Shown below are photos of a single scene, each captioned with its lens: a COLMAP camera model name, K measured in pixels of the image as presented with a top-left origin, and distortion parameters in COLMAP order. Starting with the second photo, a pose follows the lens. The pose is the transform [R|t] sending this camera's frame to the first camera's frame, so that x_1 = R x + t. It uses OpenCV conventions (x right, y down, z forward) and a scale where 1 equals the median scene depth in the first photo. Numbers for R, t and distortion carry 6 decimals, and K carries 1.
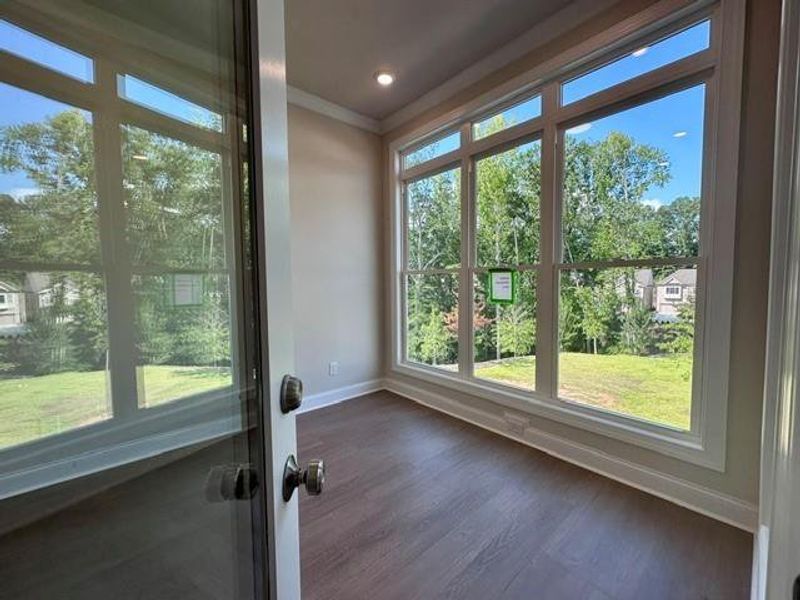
lens RADIAL K [[318.8, 0, 401.7], [0, 318.8, 300.6], [0, 0, 1]] dist [-0.001862, -0.000102]
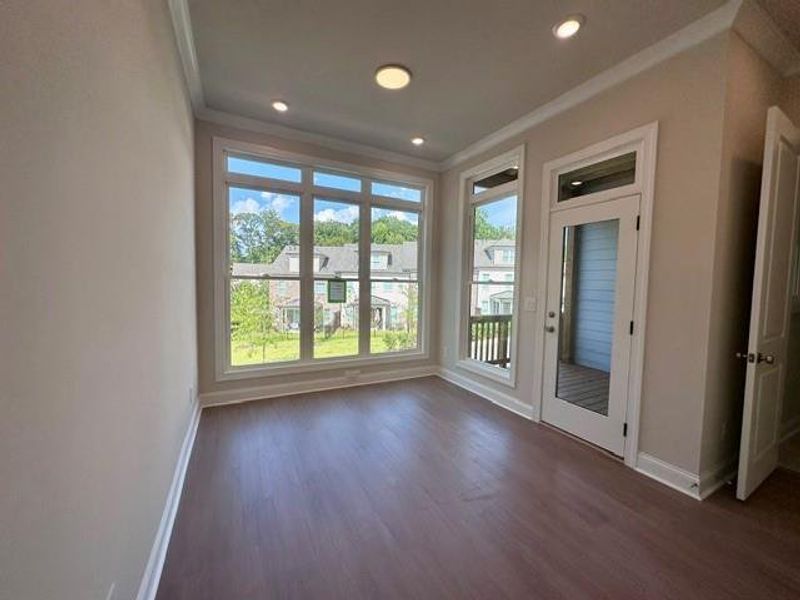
lens RADIAL K [[318.1, 0, 400.0], [0, 318.1, 300.0], [0, 0, 1]] dist [-0.000046, -0.000034]
pose [[0.235275, -0.027496, 0.971540, -1.067219], [0.049422, 0.998645, 0.016294, -0.008601], [-0.970672, 0.044182, 0.236315, 0.359652]]
